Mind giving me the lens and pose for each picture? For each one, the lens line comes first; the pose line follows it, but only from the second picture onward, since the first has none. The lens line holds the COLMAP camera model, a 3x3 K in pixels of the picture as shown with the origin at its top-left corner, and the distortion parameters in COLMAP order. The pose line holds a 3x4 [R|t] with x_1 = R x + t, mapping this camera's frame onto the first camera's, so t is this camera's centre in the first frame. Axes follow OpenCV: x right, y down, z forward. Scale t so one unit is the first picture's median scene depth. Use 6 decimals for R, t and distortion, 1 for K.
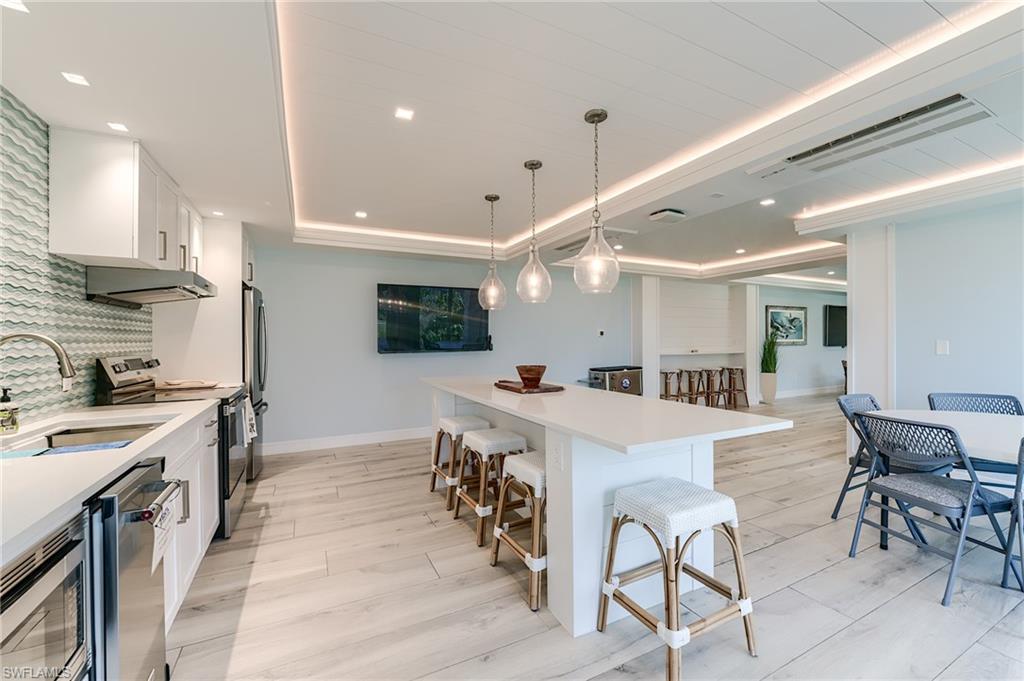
lens RADIAL K [[411.0, 0, 509.6], [0, 411.0, 340.5], [0, 0, 1]] dist [-0.007230, -0.001510]
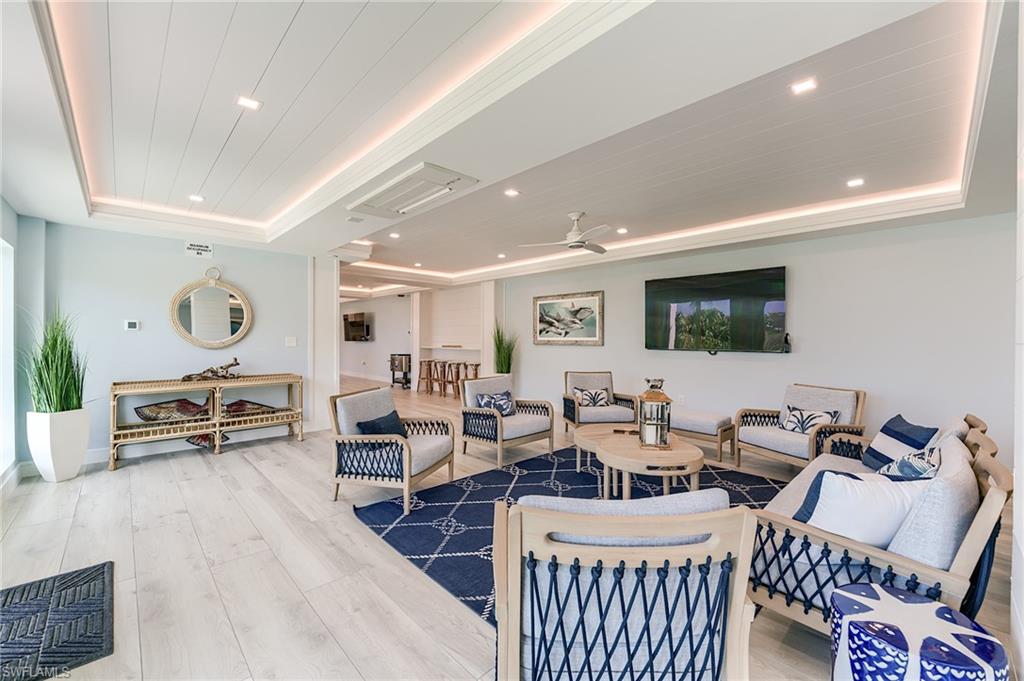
lens RADIAL K [[411.0, 0, 510.9], [0, 411.0, 337.1], [0, 0, 1]] dist [-0.007230, -0.001510]
pose [[0.303328, 0.006129, -0.952866, 1.087063], [-0.005655, 0.999973, 0.004632, -0.004917], [0.952869, 0.003984, 0.303355, 0.530714]]
